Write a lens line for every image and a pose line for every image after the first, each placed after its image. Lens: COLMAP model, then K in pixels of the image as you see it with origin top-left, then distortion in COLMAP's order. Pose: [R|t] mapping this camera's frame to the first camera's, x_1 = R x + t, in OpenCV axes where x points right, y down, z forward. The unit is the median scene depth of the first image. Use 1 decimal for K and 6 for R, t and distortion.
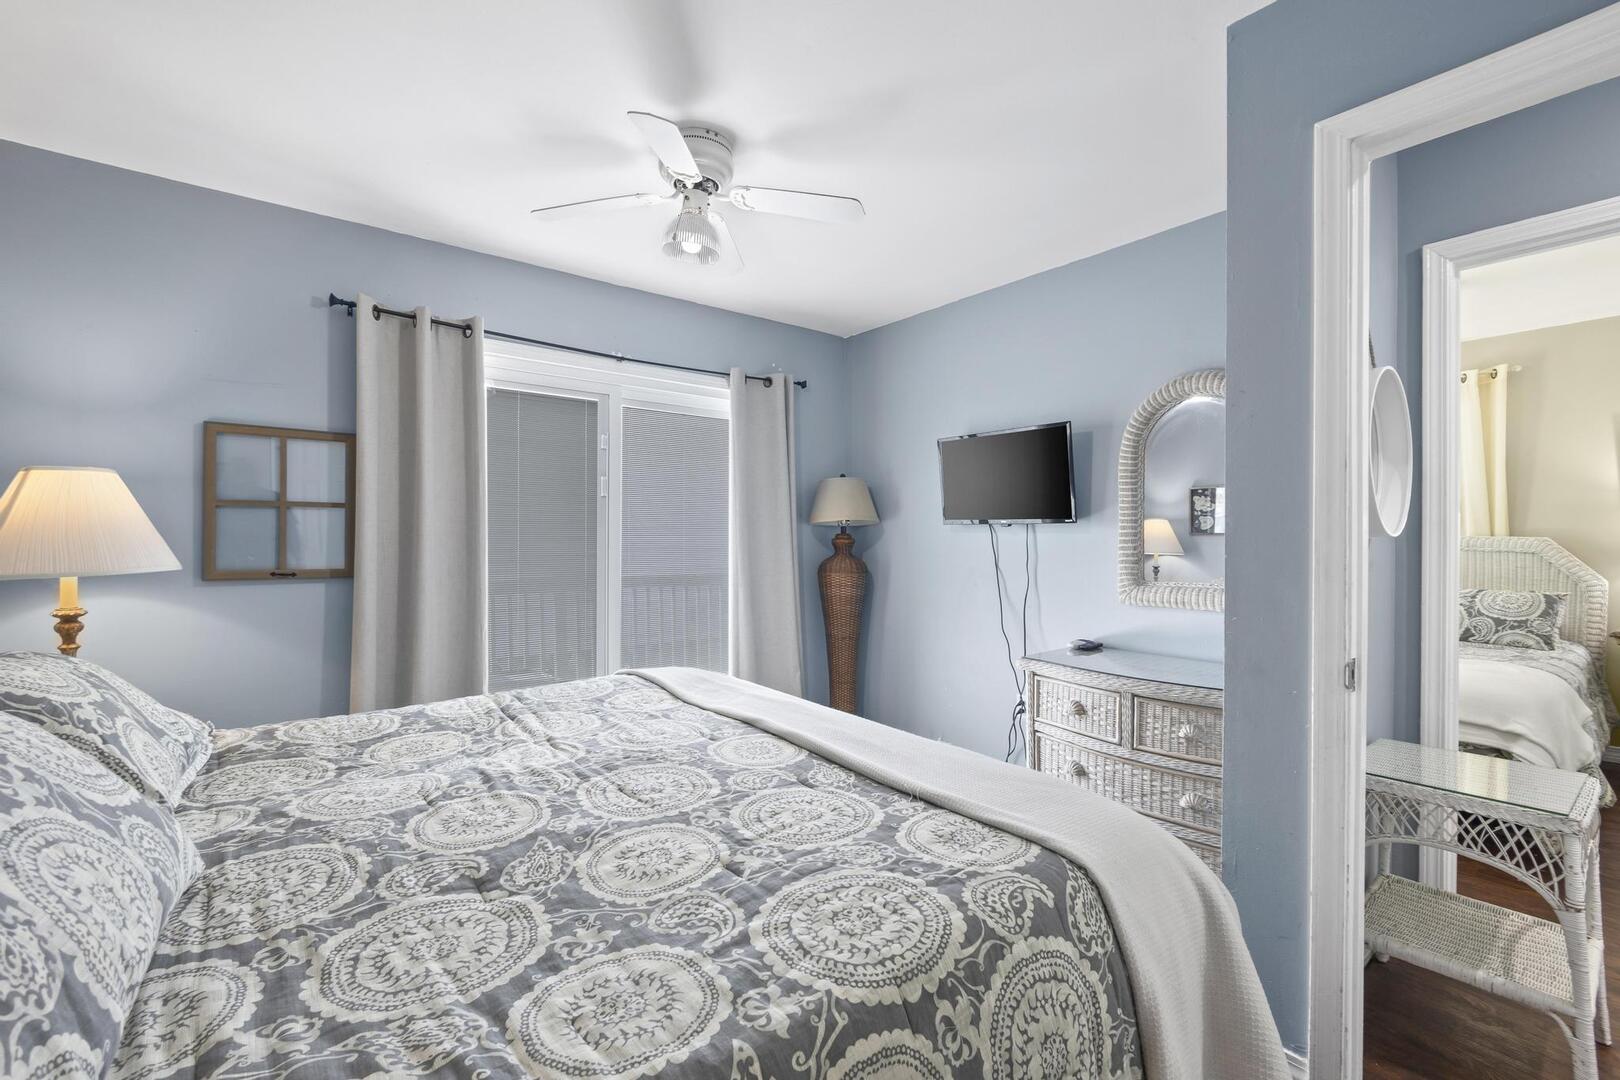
lens RADIAL K [[688.8, 0, 810.0], [0, 688.8, 540.0], [0, 0, 1]] dist [-0.002273, -0.000048]
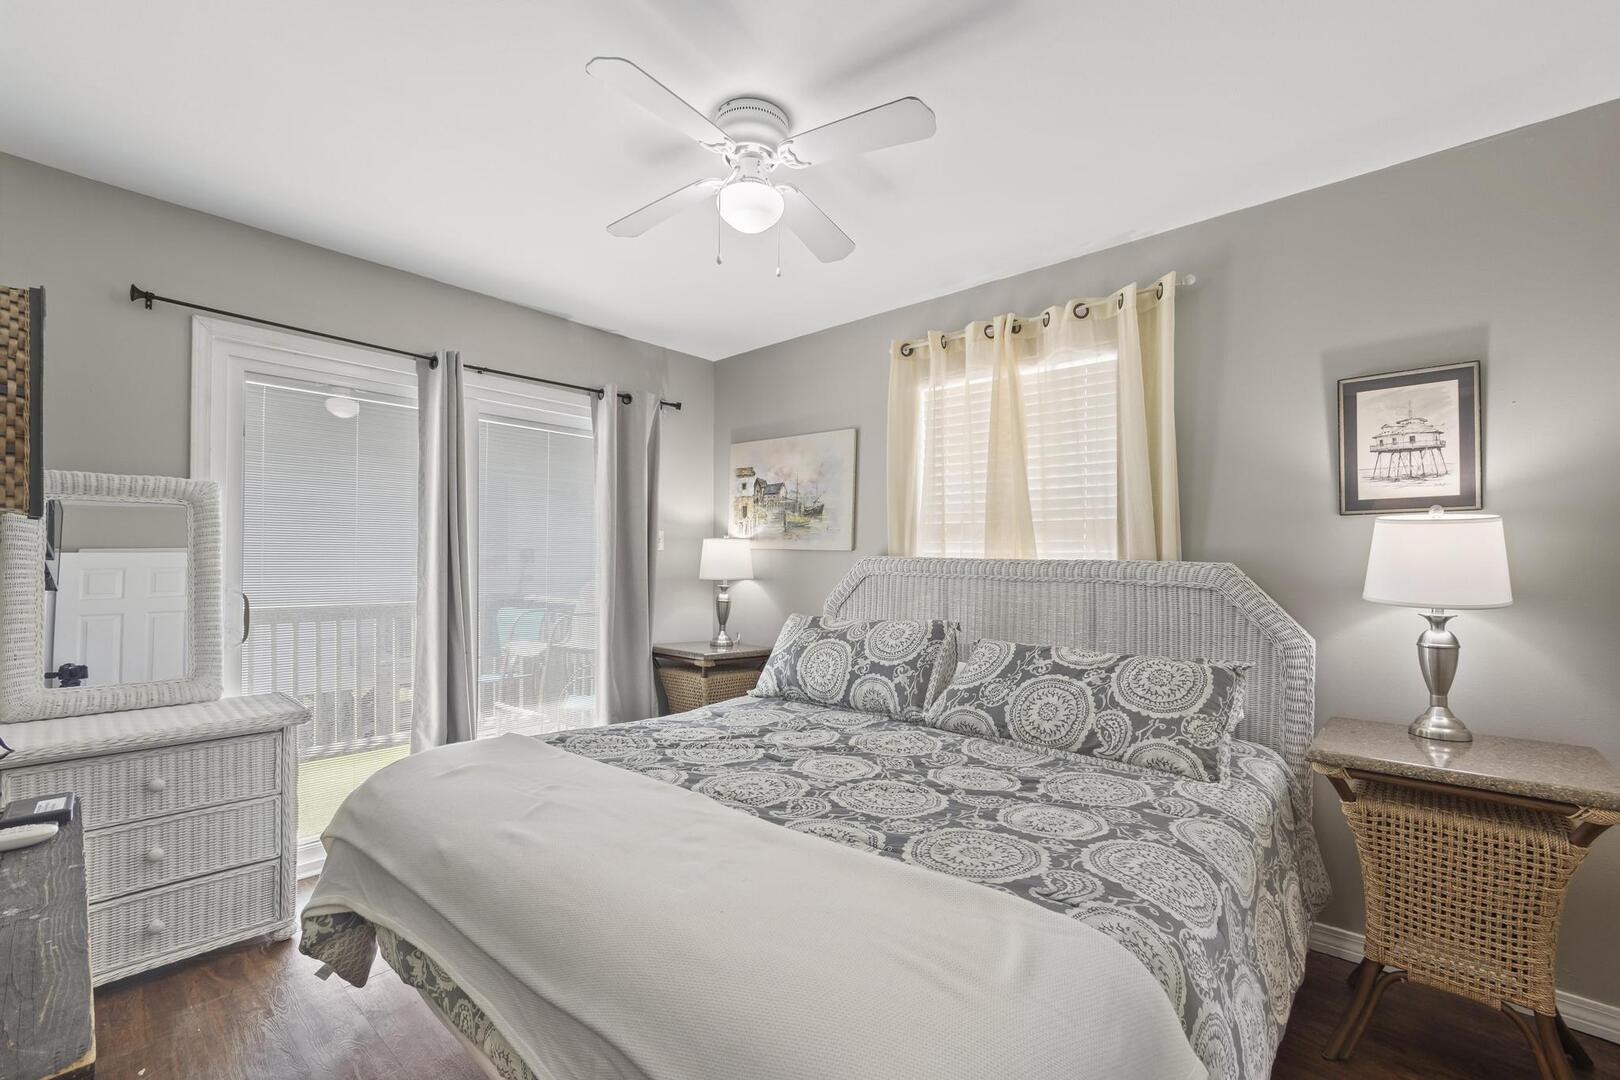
lens RADIAL K [[674.8, 0, 808.8], [0, 674.8, 555.2], [0, 0, 1]] dist [0.000061, 0.000023]
pose [[0.985138, 0.006988, 0.171625, 0.643173], [-0.005060, 0.999919, -0.011664, -0.002089], [-0.171692, 0.010622, 0.985093, 0.512803]]
